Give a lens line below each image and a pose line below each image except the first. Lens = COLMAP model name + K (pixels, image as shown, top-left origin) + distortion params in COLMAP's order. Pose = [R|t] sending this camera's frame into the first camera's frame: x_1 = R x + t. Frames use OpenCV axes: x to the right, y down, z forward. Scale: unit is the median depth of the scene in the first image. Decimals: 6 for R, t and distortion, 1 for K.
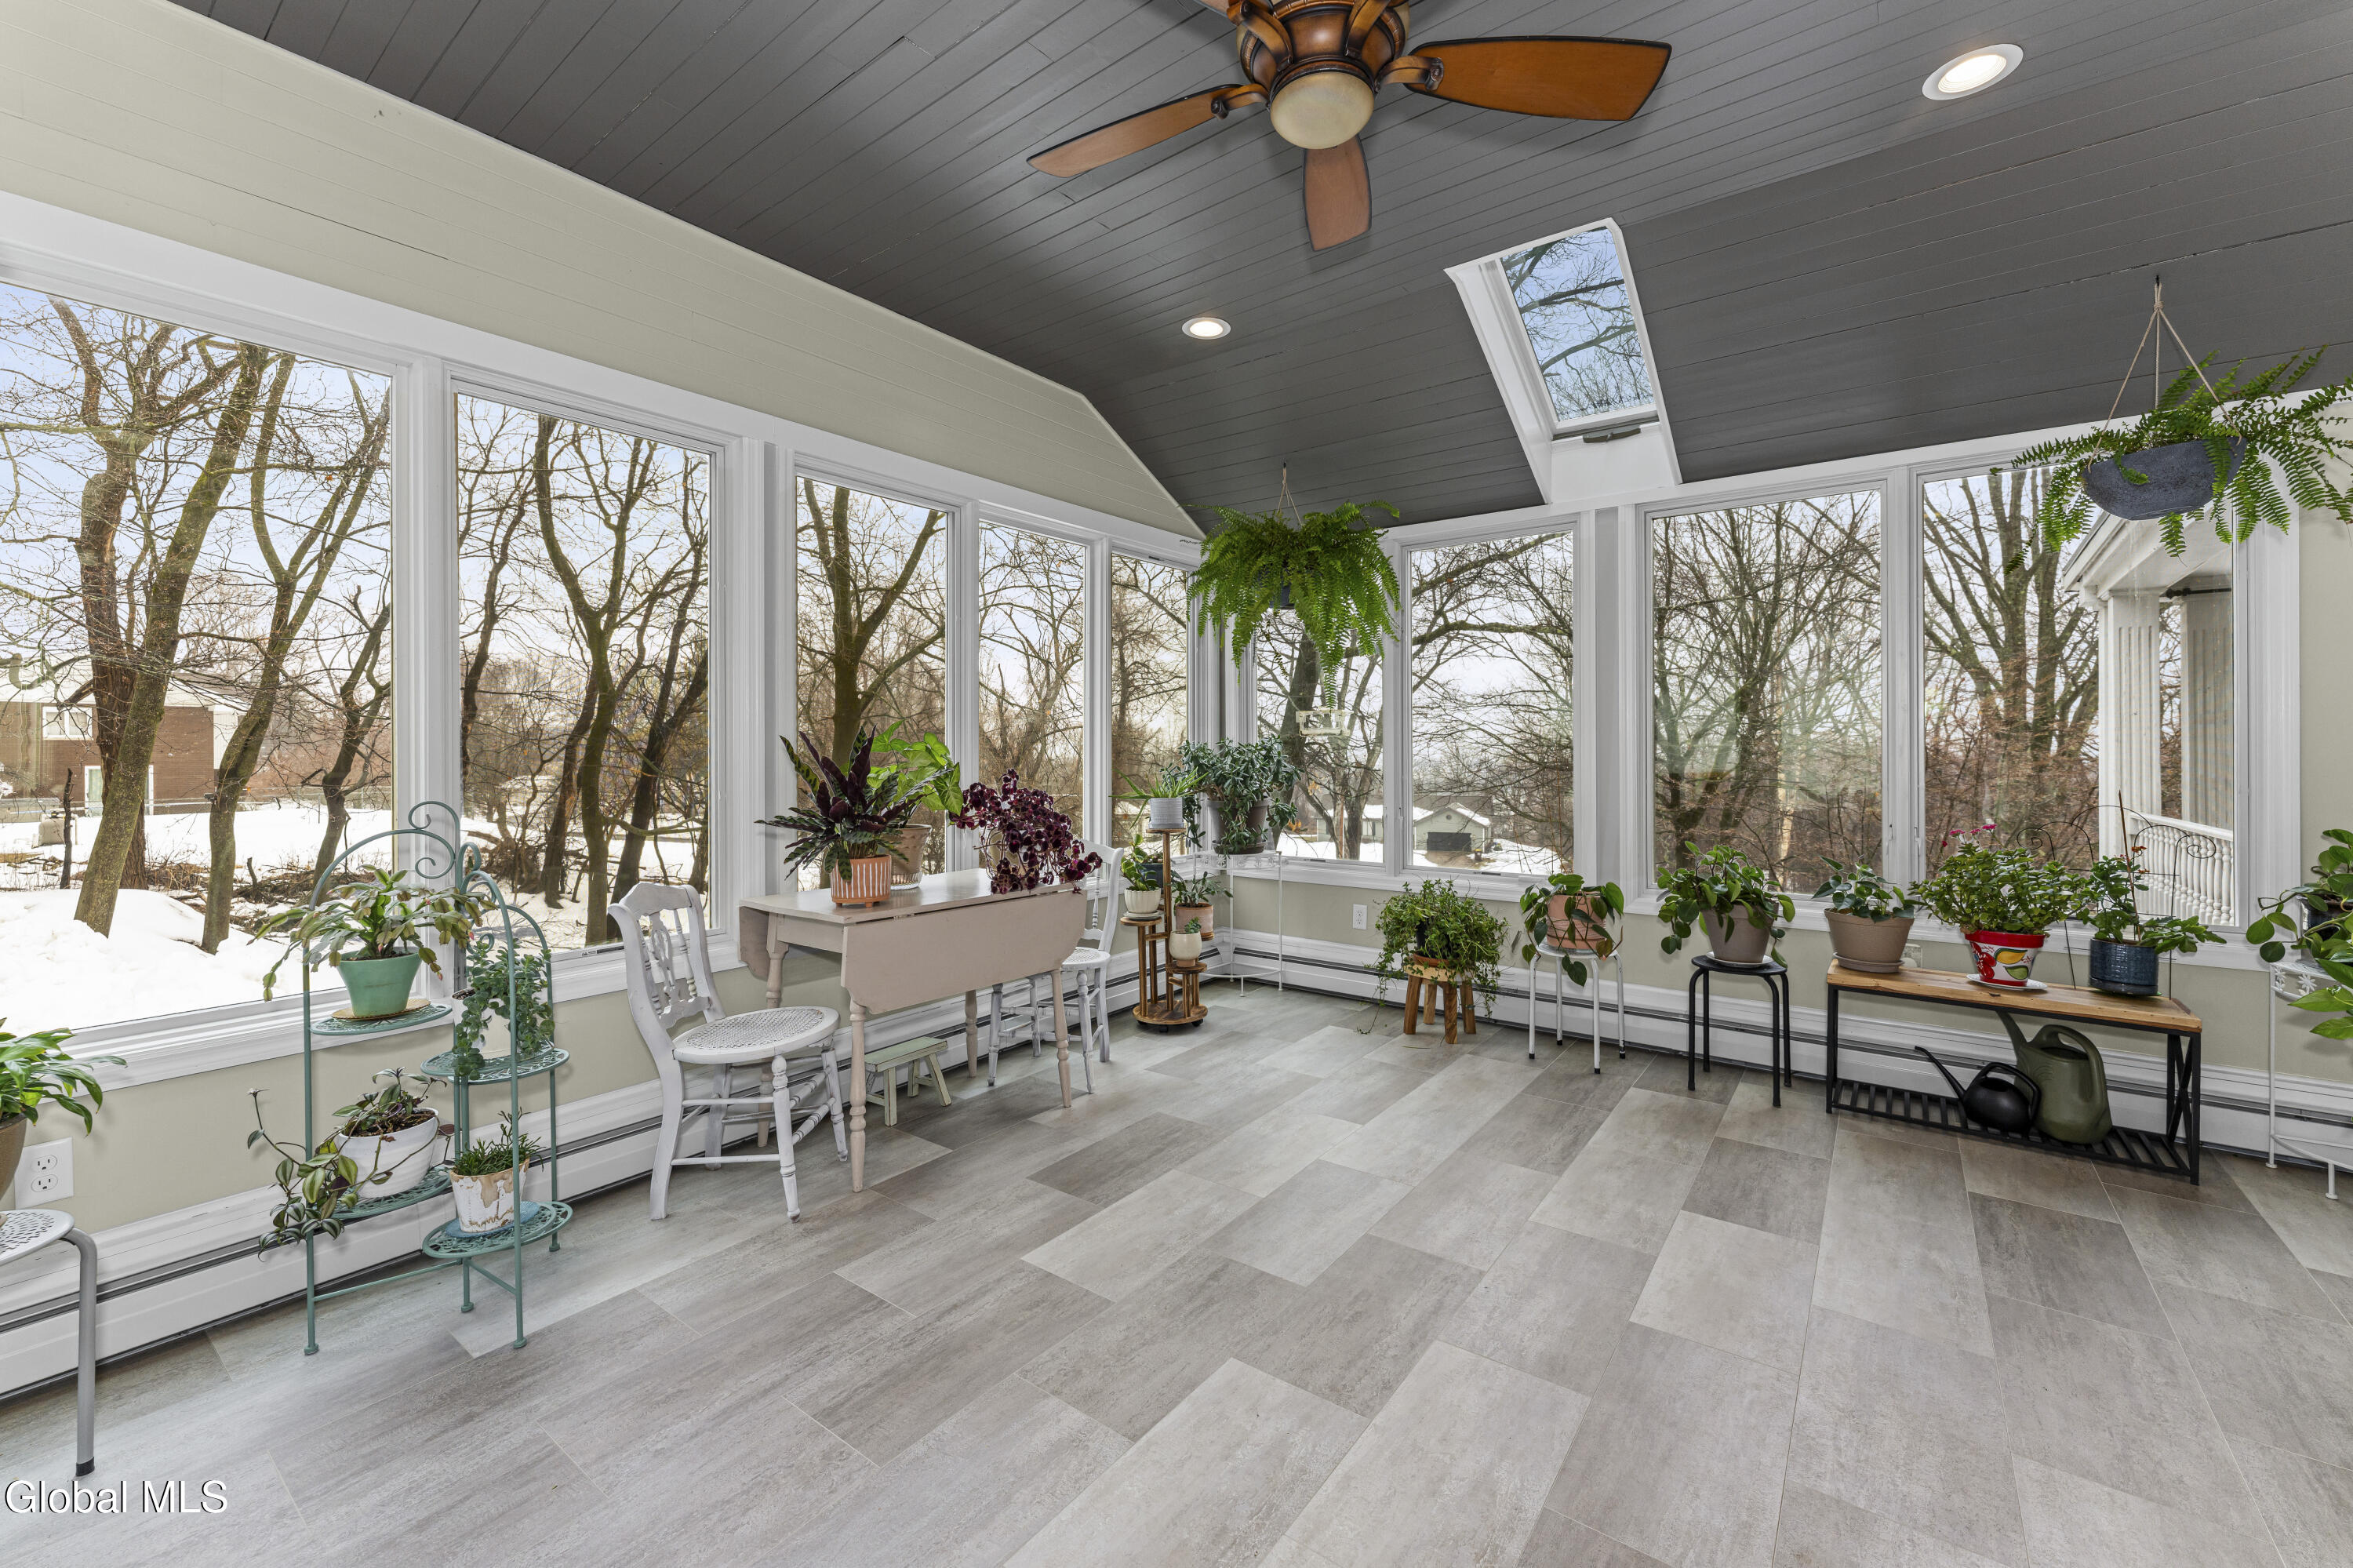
lens RADIAL K [[940.8, 0, 1184.3], [0, 940.8, 767.4], [0, 0, 1]] dist [0.000259, 0.000165]
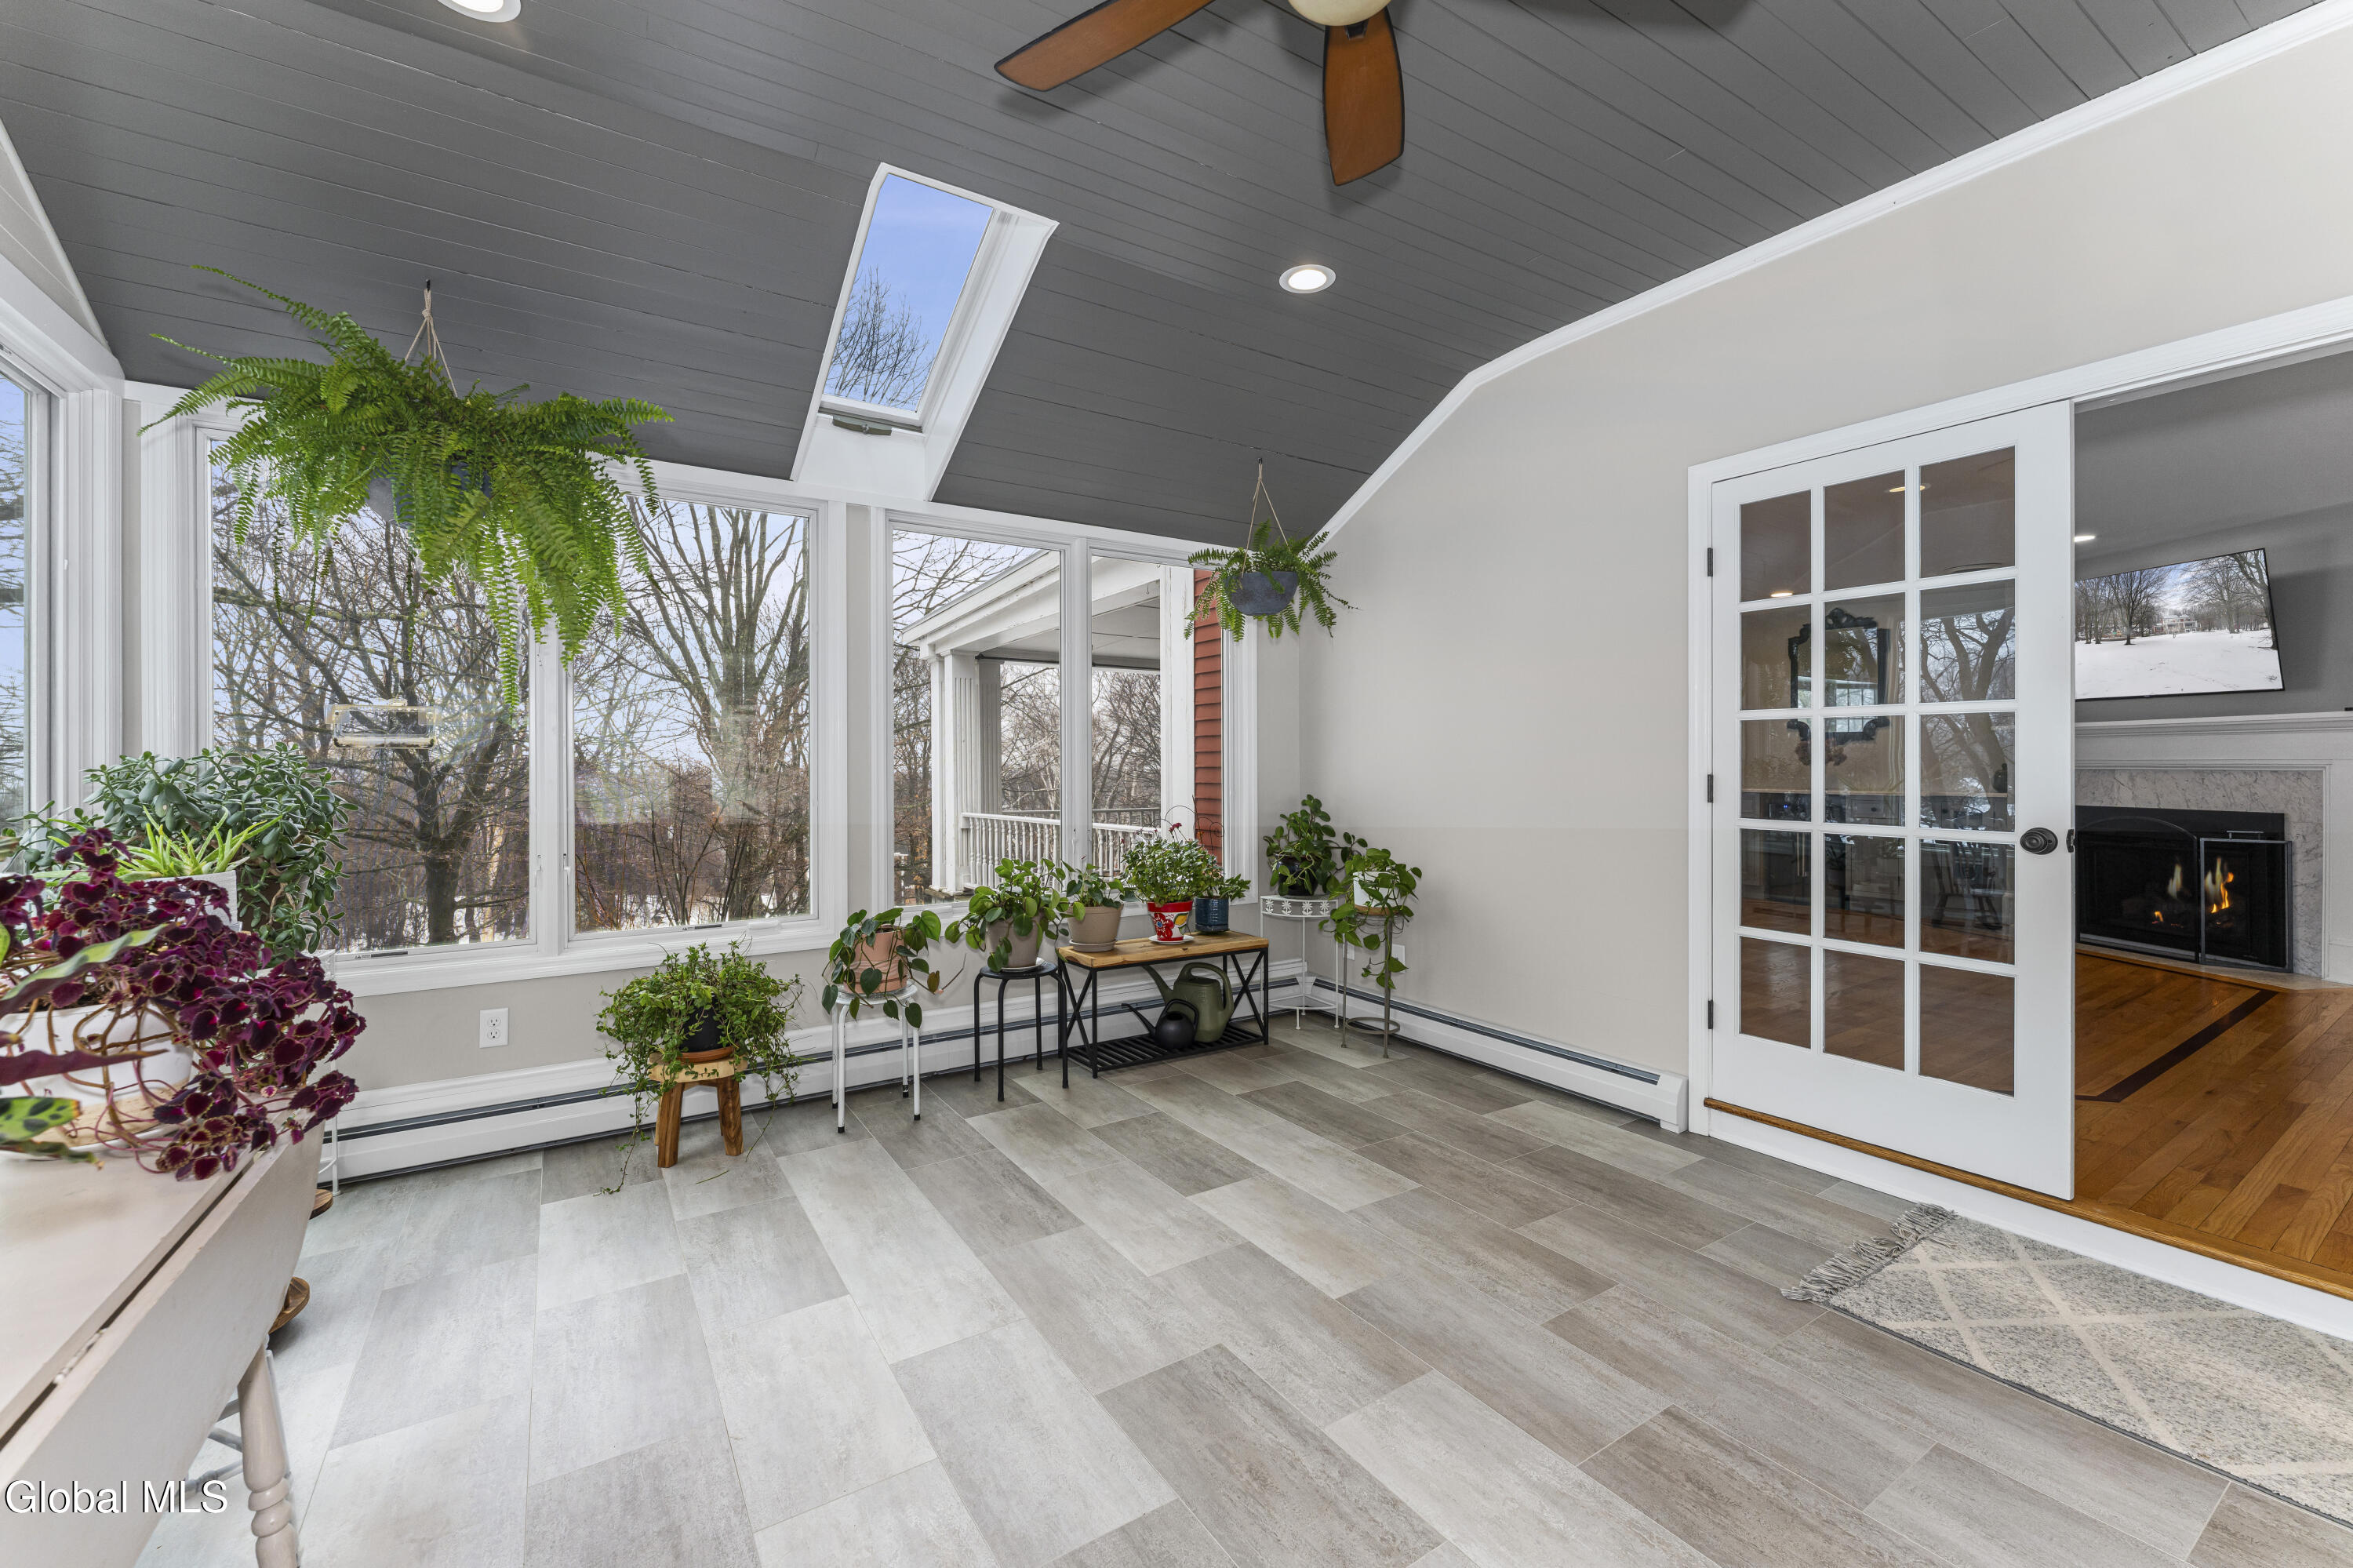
lens RADIAL K [[940.8, 0, 1173.5], [0, 940.8, 770.3], [0, 0, 1]] dist [0.000259, 0.000165]
pose [[0.354564, -0.004673, 0.935020, -0.376542], [0.019069, 0.999816, -0.002234, -0.010903], [-0.934837, 0.018622, 0.354588, 0.492297]]
